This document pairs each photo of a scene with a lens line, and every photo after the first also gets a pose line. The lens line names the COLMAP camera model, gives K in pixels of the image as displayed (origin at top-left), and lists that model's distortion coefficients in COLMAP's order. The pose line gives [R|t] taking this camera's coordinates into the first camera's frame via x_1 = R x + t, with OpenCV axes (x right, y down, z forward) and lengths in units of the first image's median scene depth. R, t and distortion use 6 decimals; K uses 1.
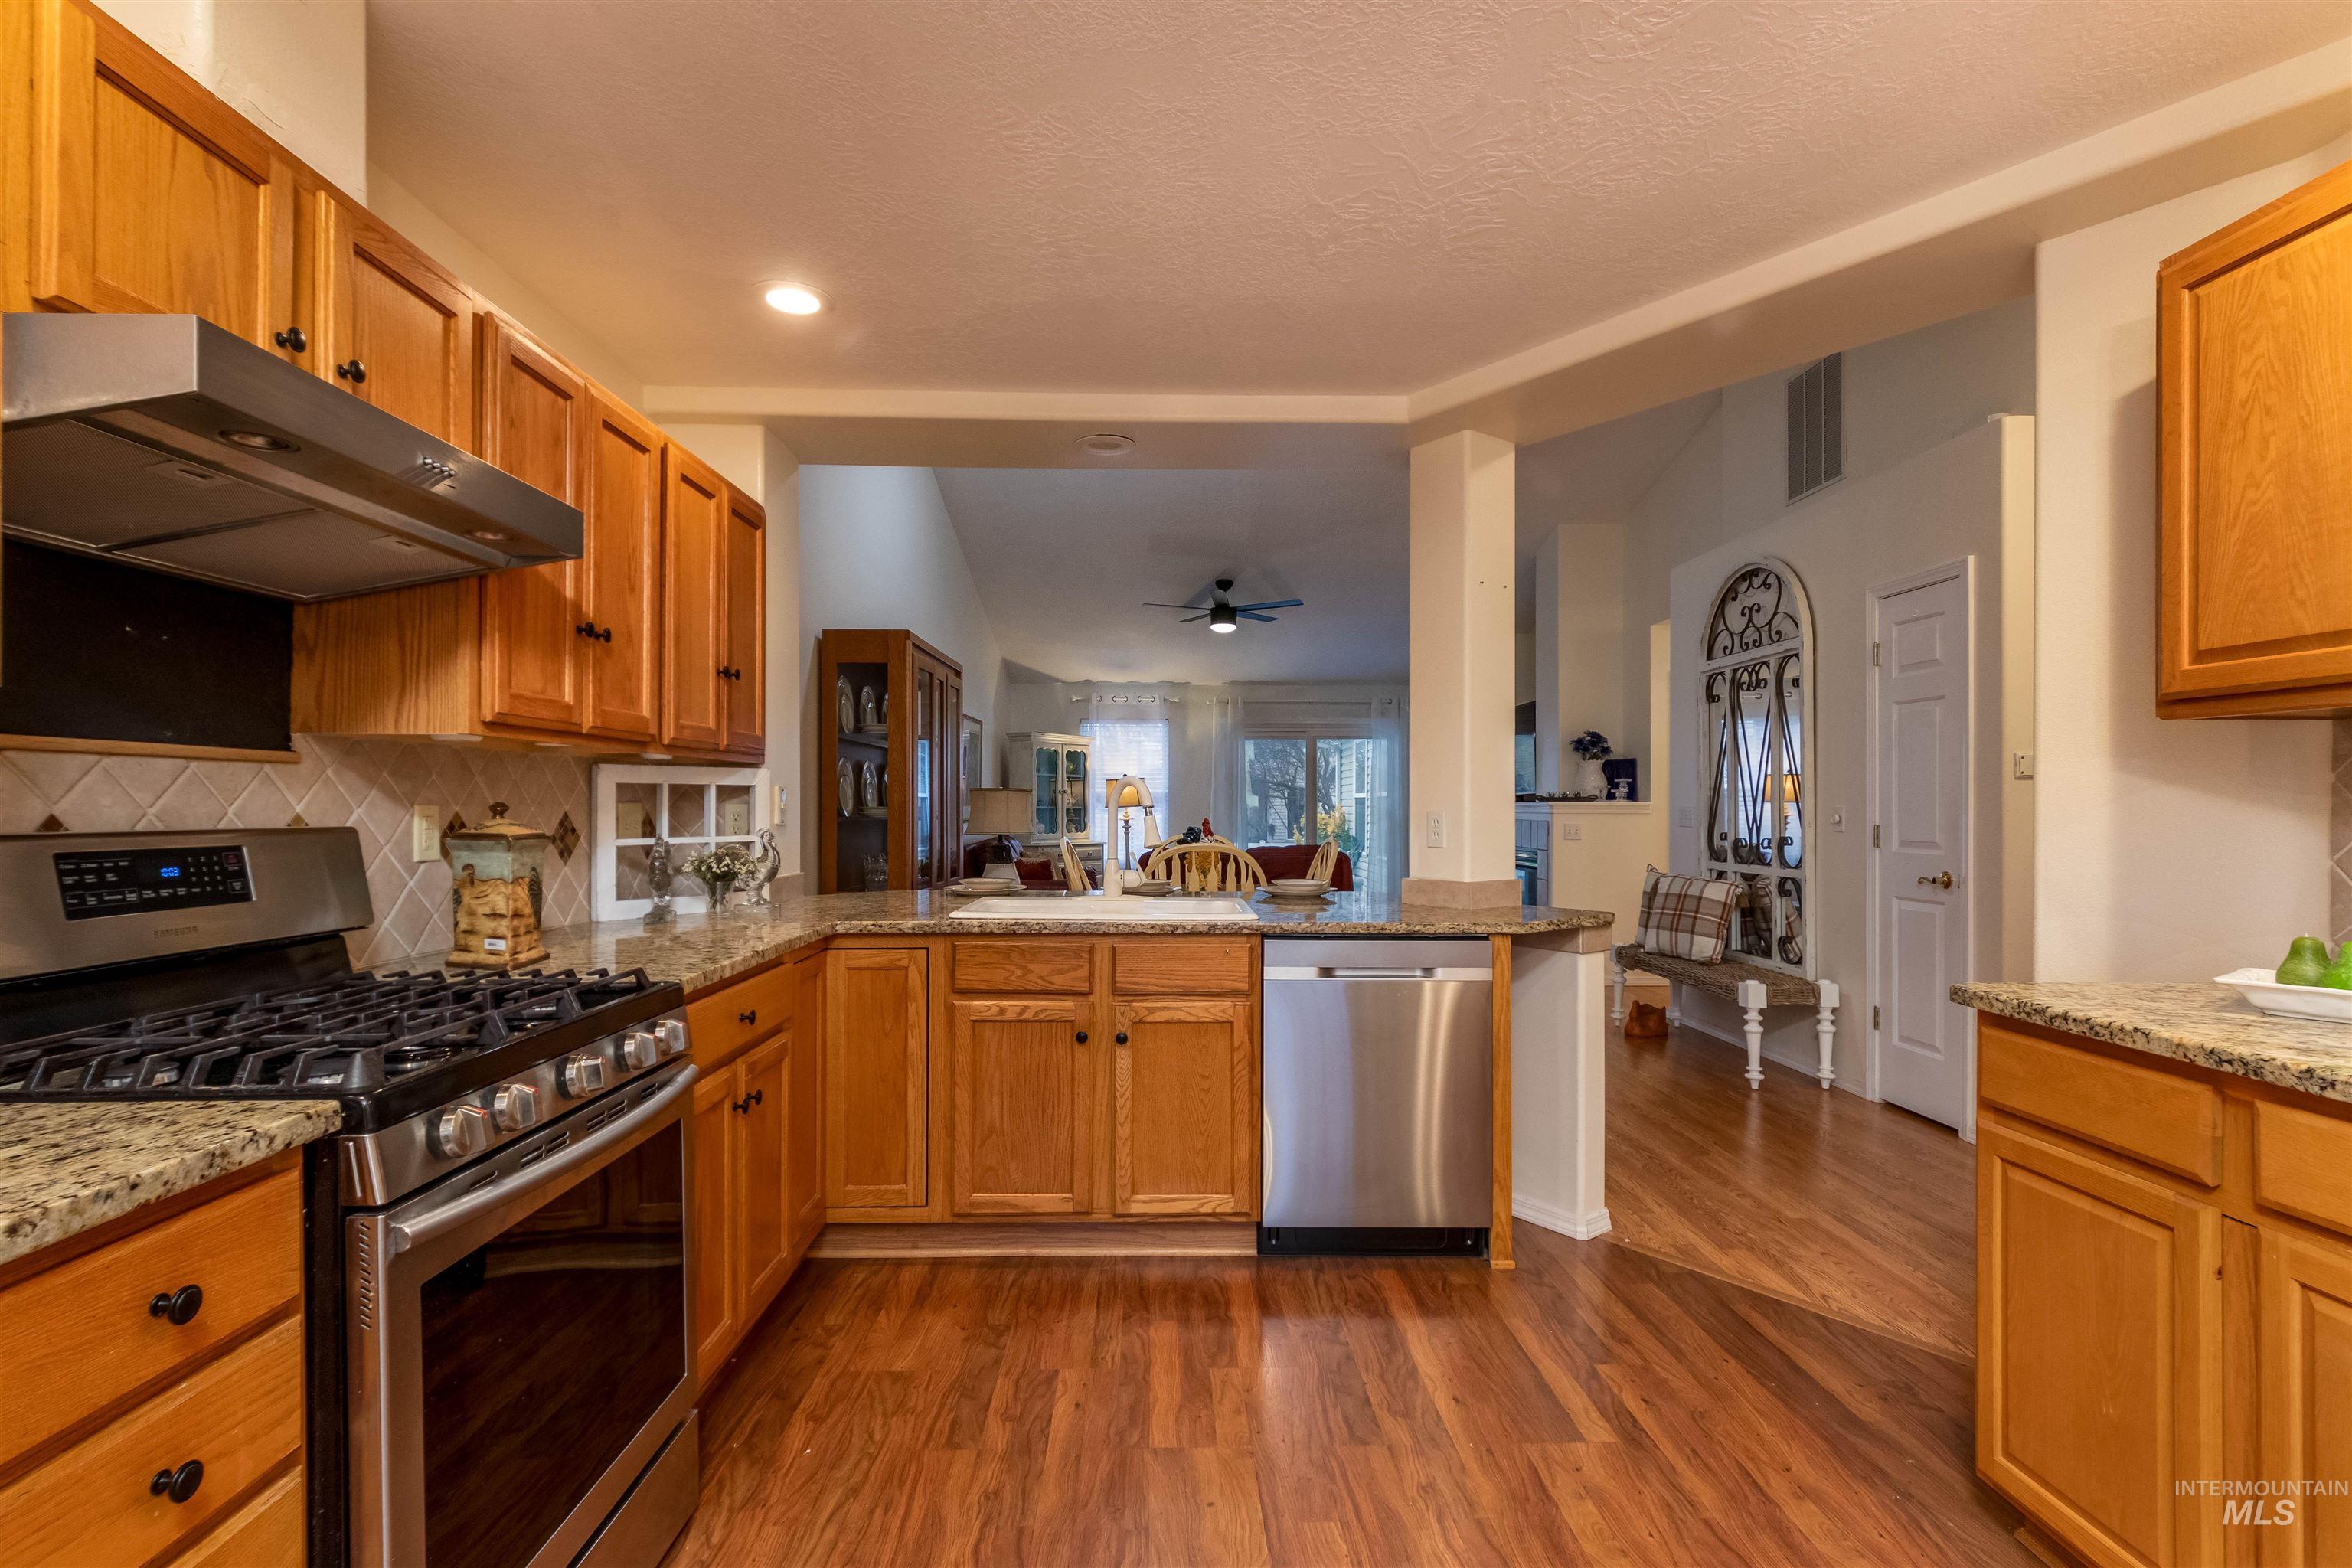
lens RADIAL K [[1104.2, 0, 1179.1], [0, 1104.2, 797.8], [0, 0, 1]] dist [-0.000592, -0.001962]
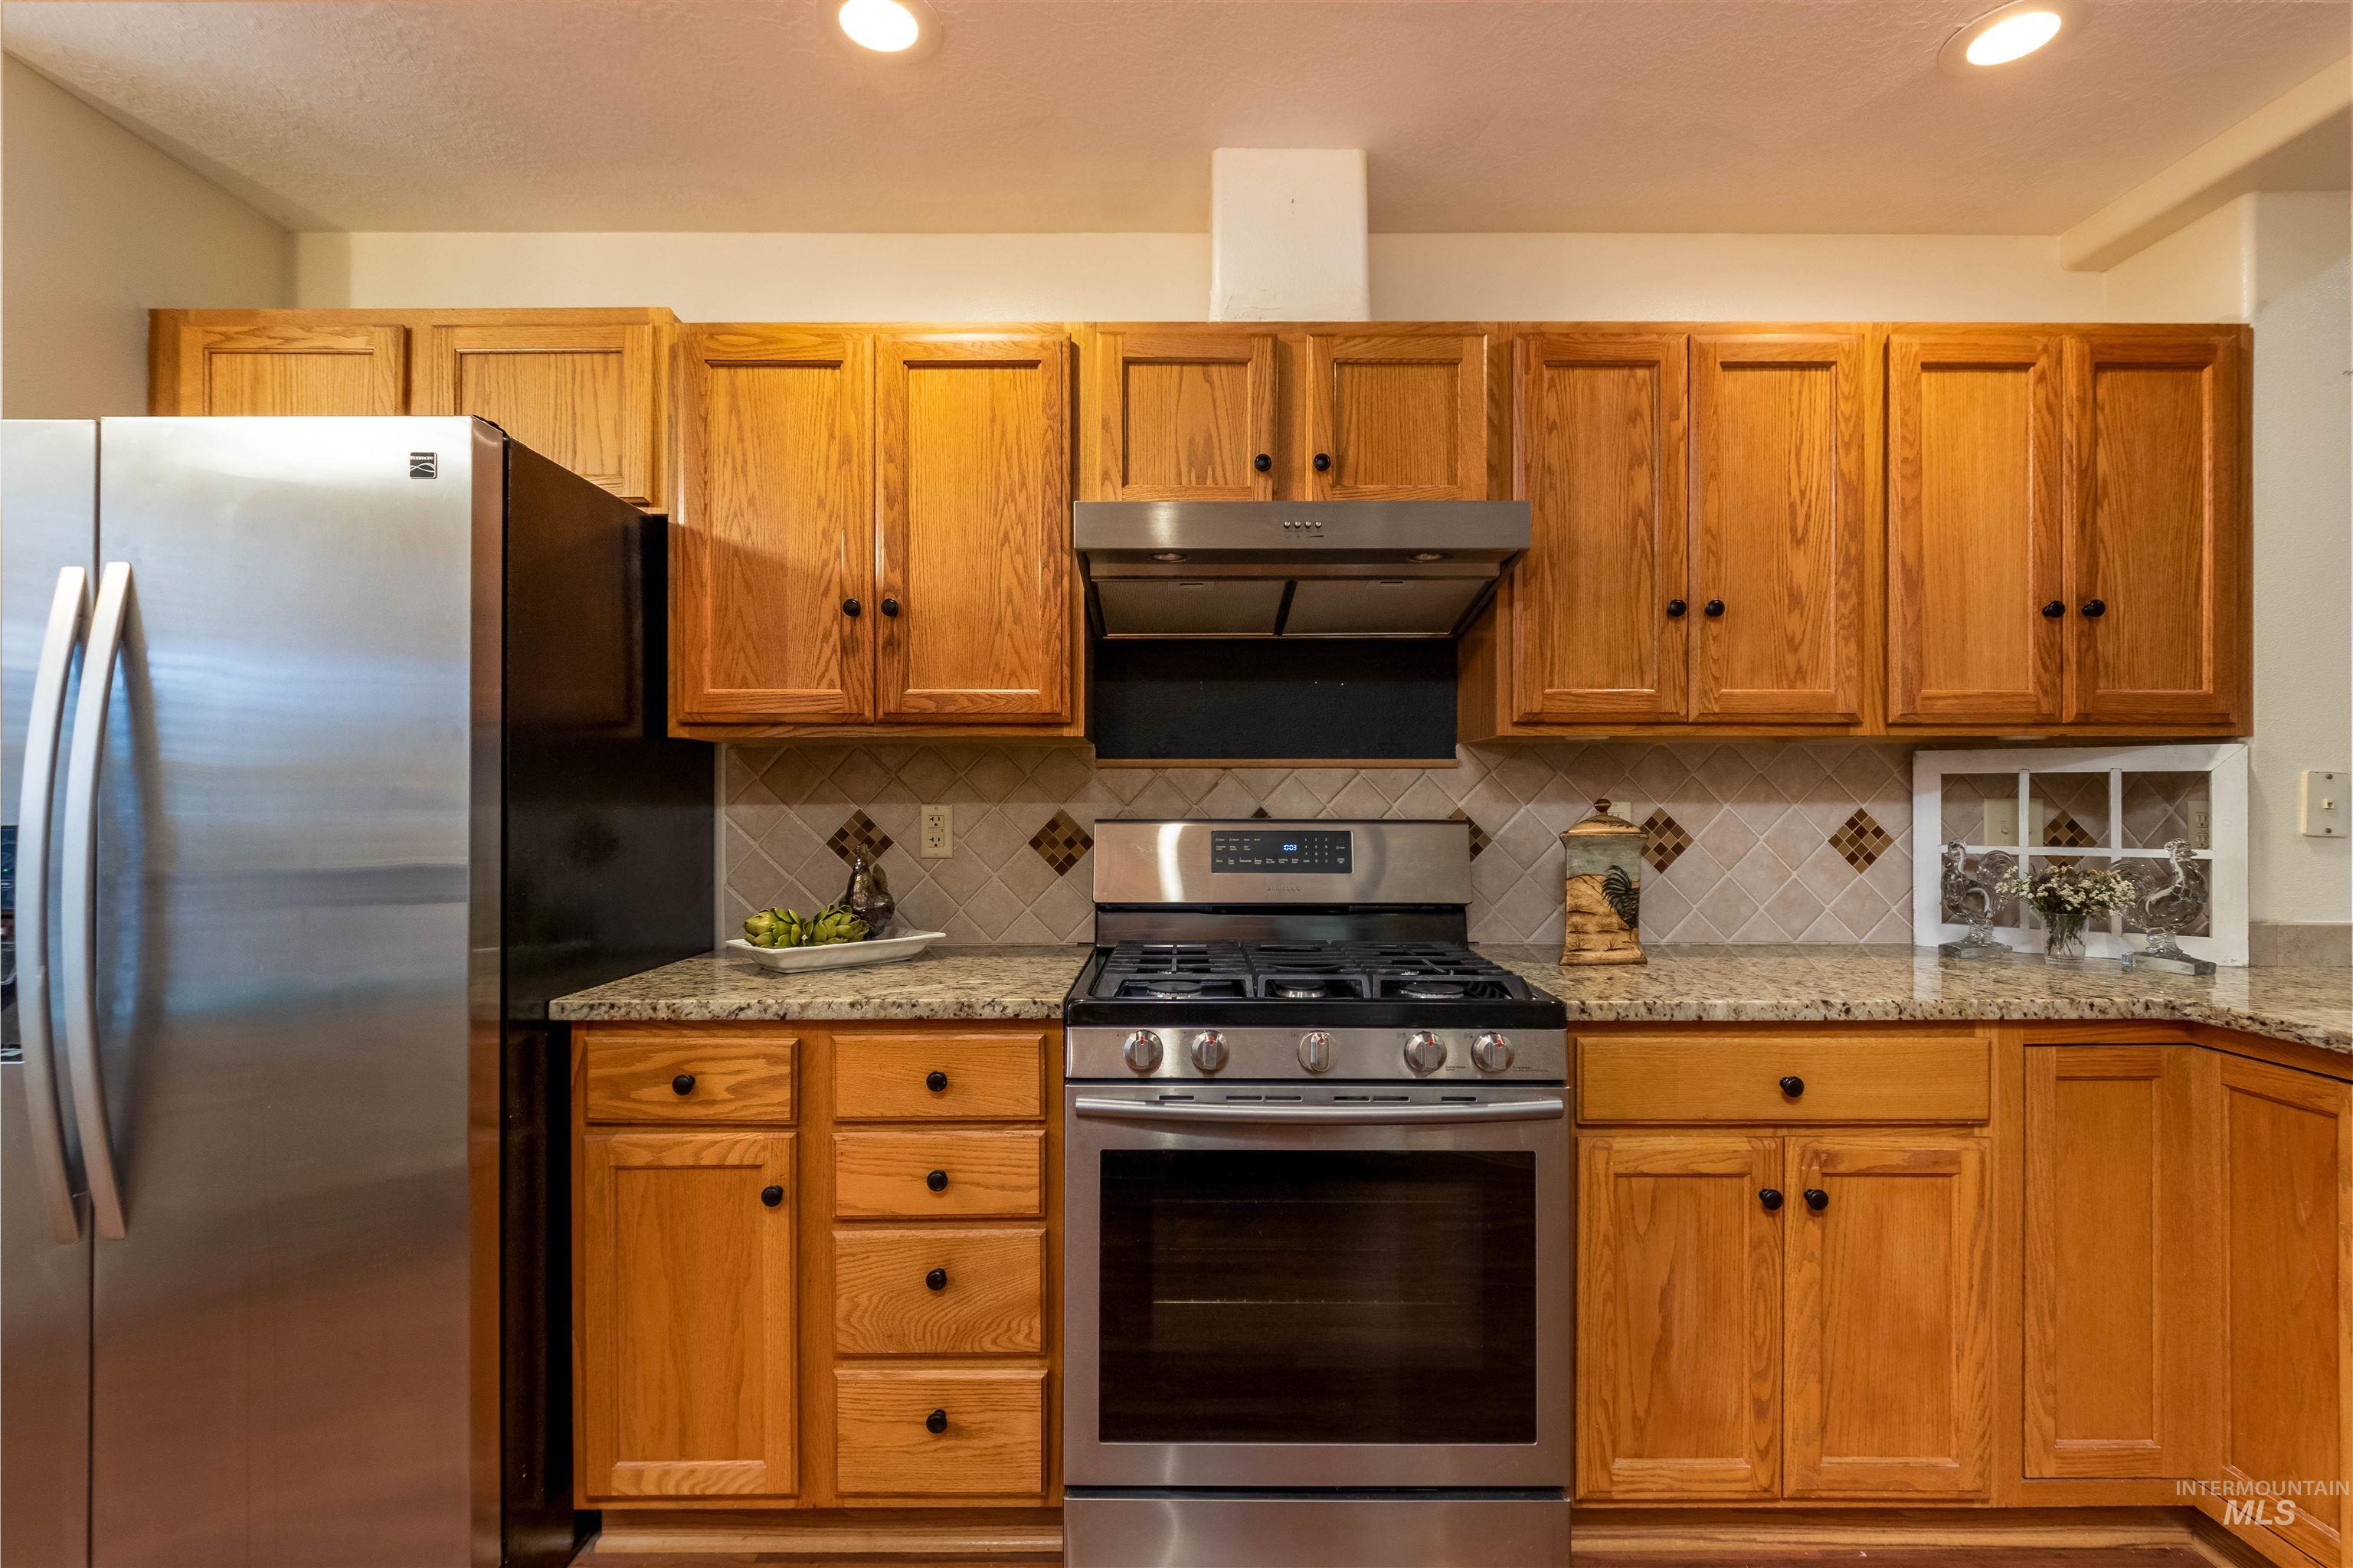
lens RADIAL K [[1104.7, 0, 1176.4], [0, 1104.7, 788.4], [0, 0, 1]] dist [-0.000592, -0.001962]
pose [[-0.023819, -0.008605, -0.999679, 0.285419], [0.006026, 0.999944, -0.008751, 0.000558], [0.999698, -0.006233, -0.023766, 0.460947]]
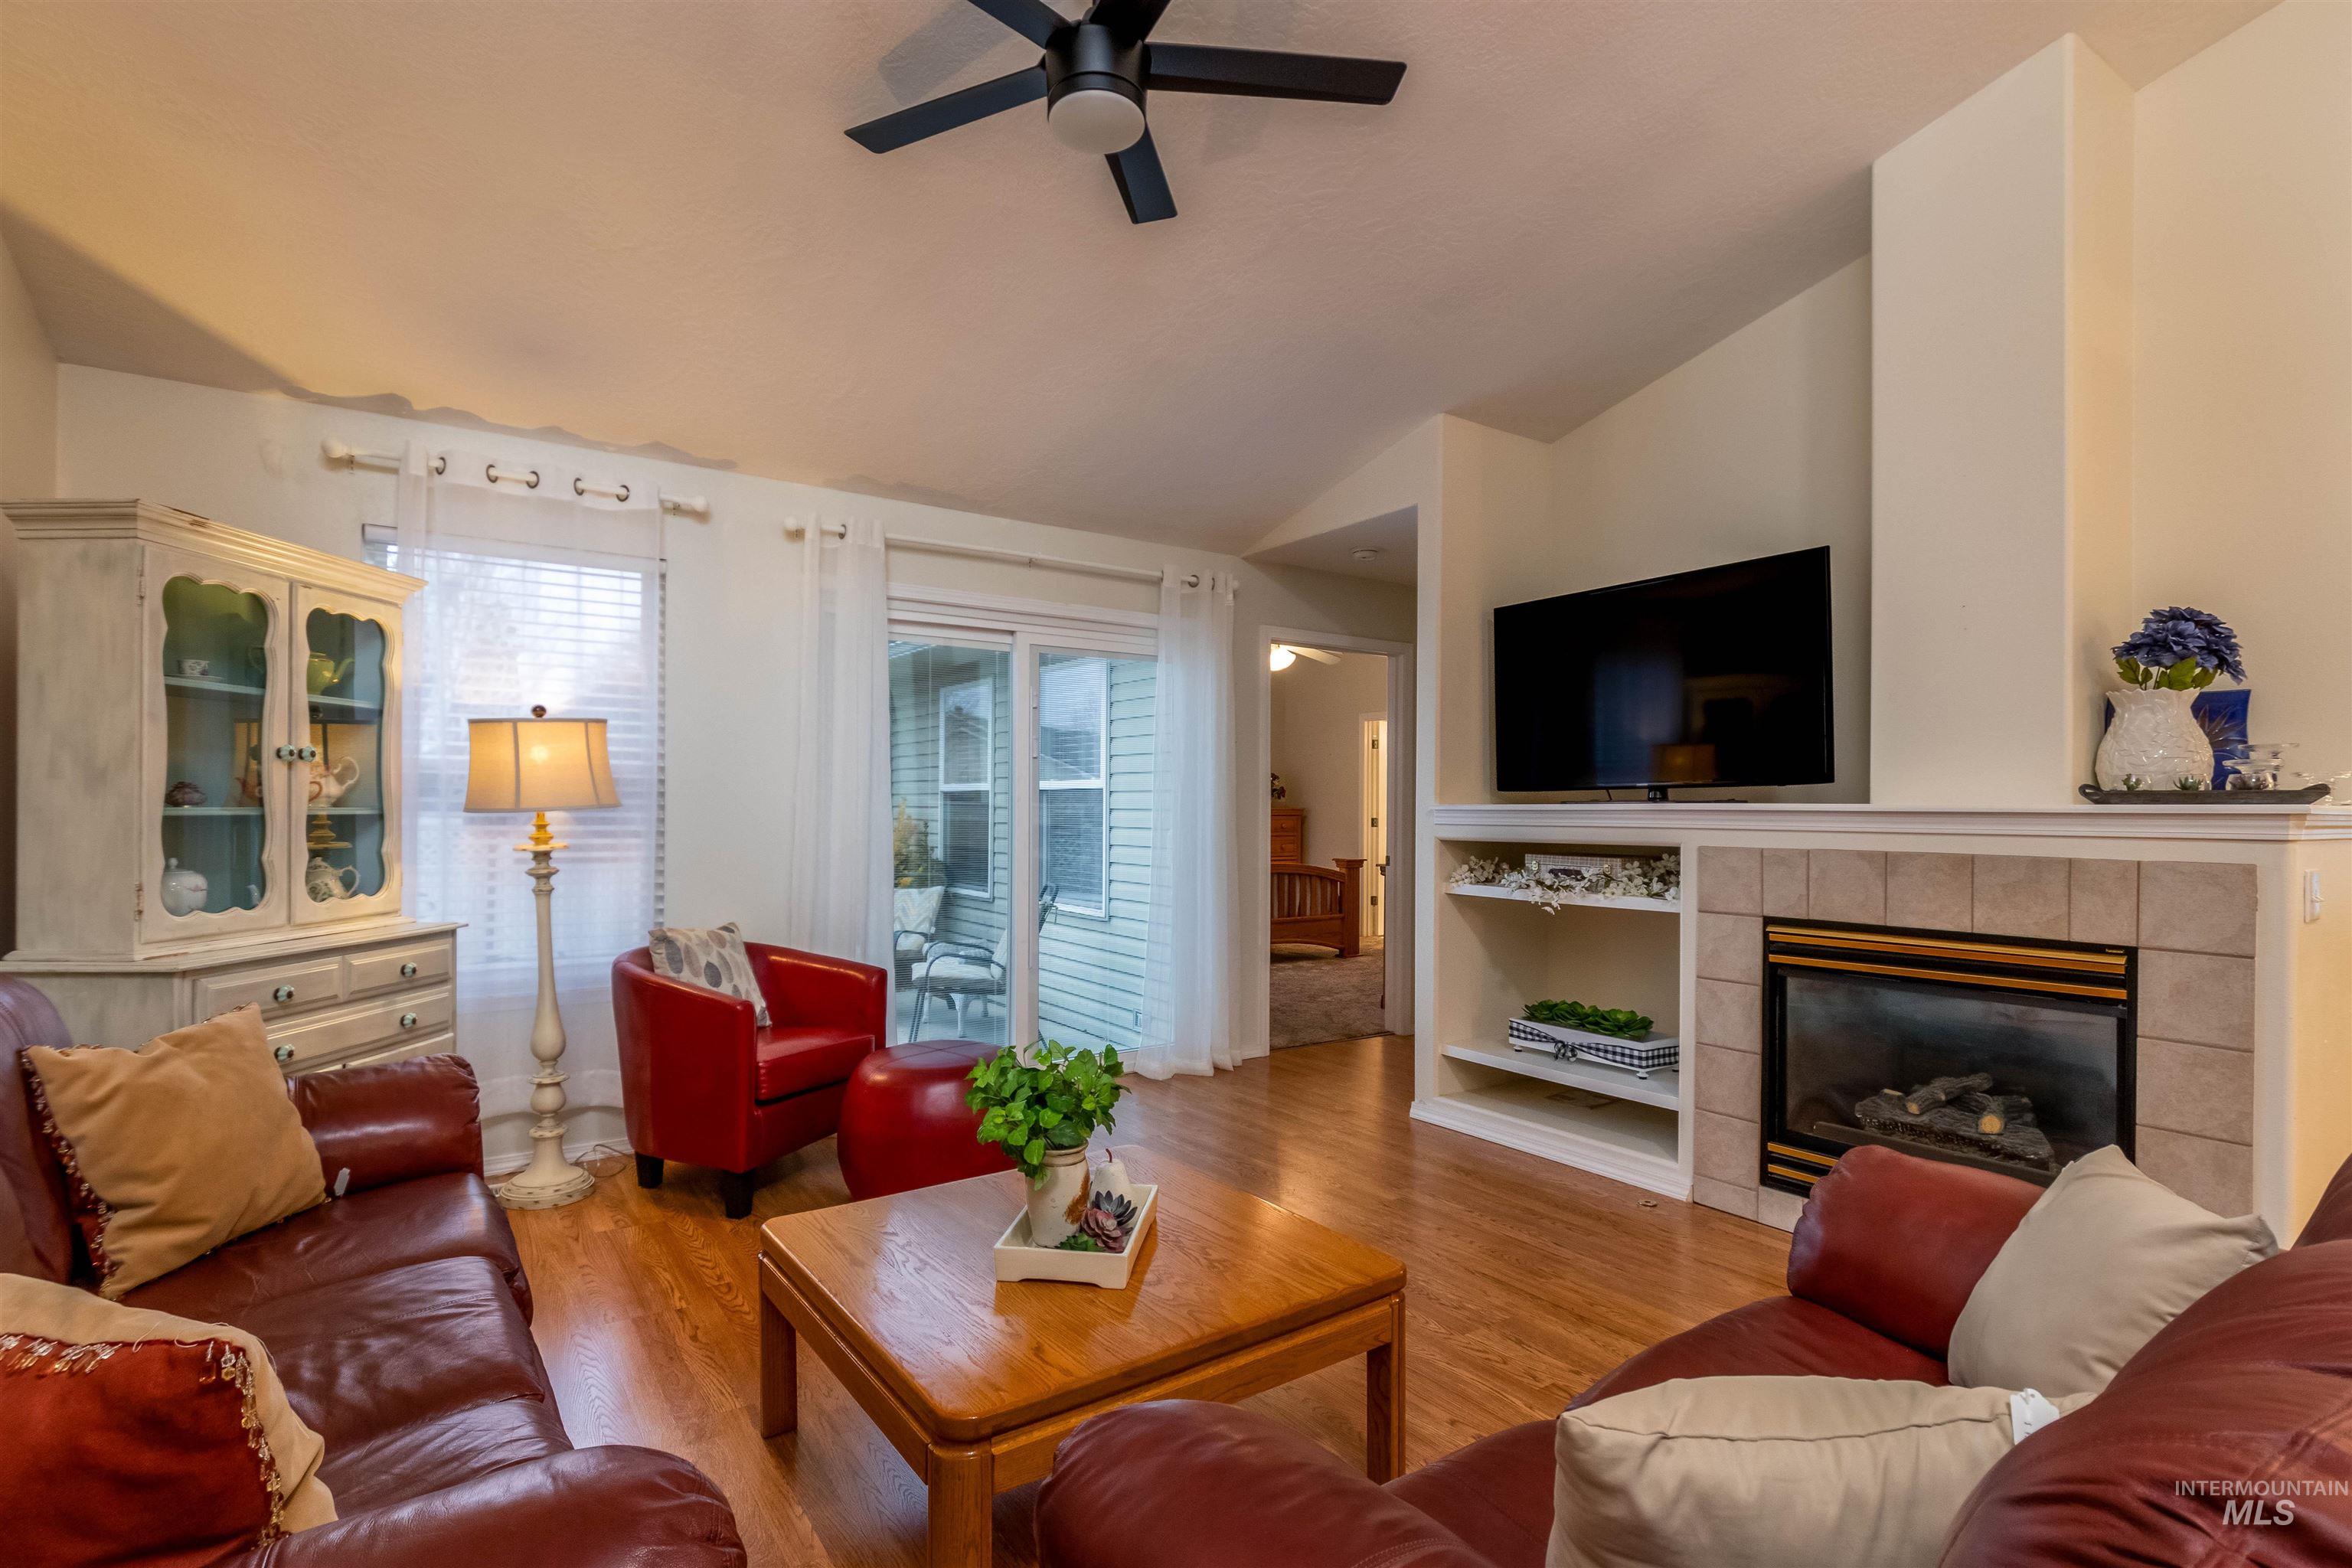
lens RADIAL K [[1104.2, 0, 1169.9], [0, 1104.2, 809.3], [0, 0, 1]] dist [-0.000592, -0.001962]
pose [[0.835198, 0.001658, 0.549947, -0.263049], [-0.008481, 0.999915, 0.009865, 0.011874], [-0.549884, -0.012903, 0.835141, 2.323486]]
